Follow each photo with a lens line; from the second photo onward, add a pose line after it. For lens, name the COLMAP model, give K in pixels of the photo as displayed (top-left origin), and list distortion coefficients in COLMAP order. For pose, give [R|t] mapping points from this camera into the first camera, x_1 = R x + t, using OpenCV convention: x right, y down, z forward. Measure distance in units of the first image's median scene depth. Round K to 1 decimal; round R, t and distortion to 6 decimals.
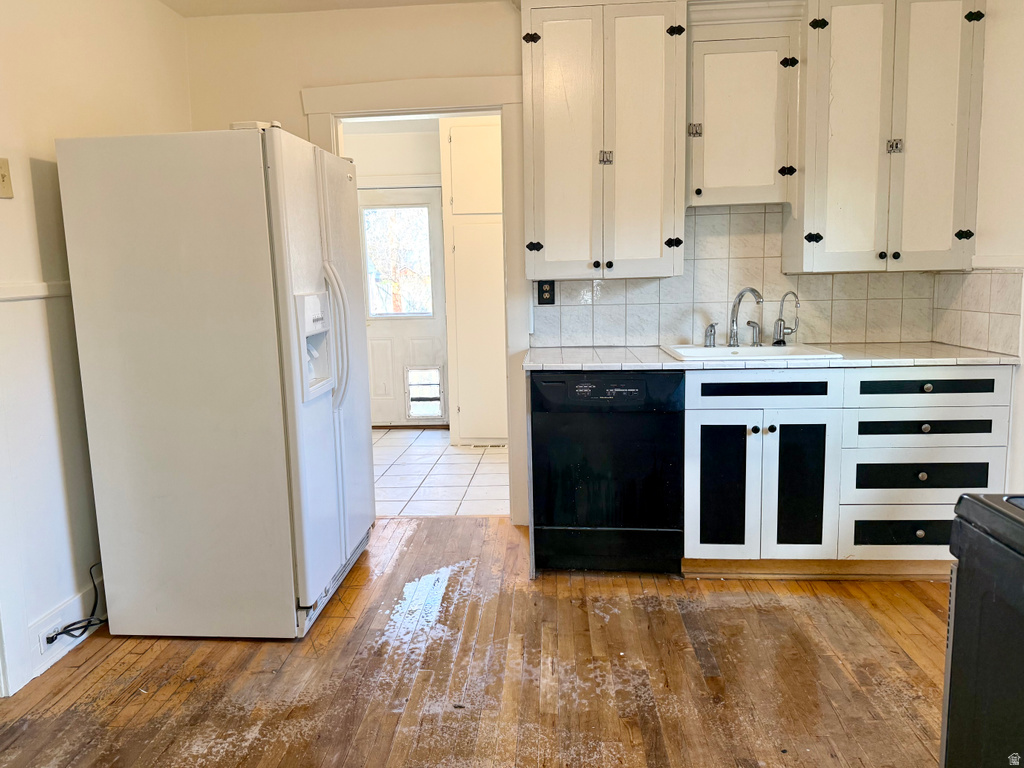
lens RADIAL K [[728.4, 0, 487.4], [0, 728.4, 377.2], [0, 0, 1]] dist [0.094136, -0.160153]
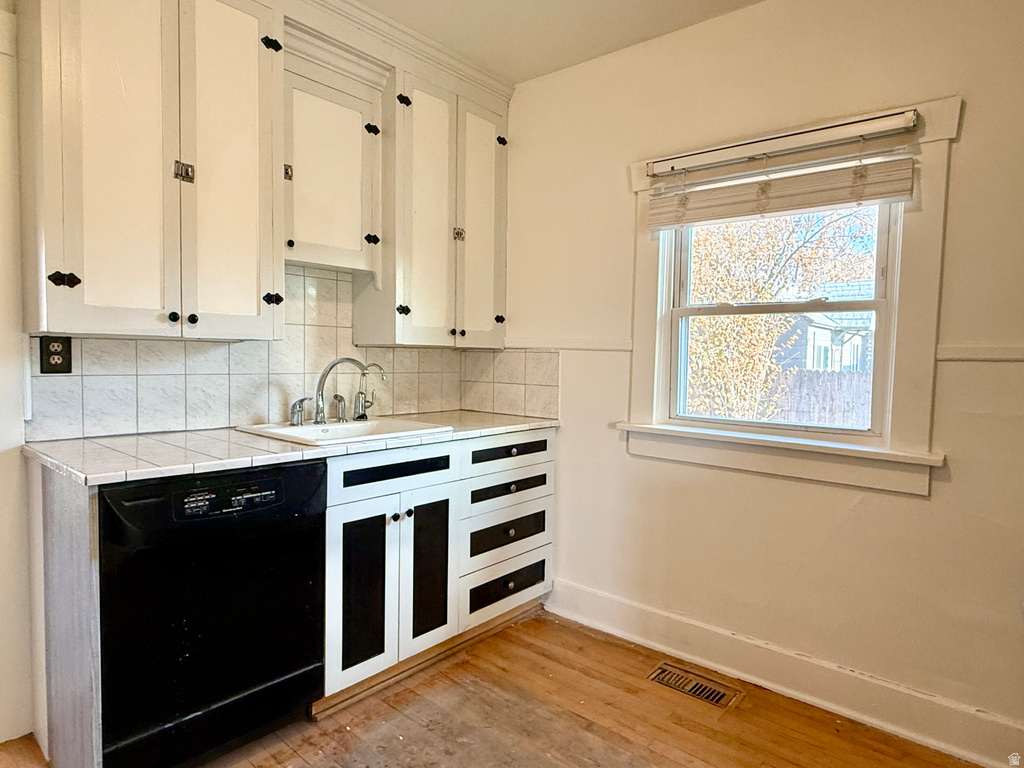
lens RADIAL K [[606.3, 0, 512.0], [0, 606.3, 384.0], [0, 0, 1]] dist [-0.001942, 0.000211]
pose [[0.581412, -0.002914, 0.813604, -0.137494], [0.075443, 0.995878, -0.050346, -0.038426], [-0.810104, 0.090652, 0.579236, 0.423605]]
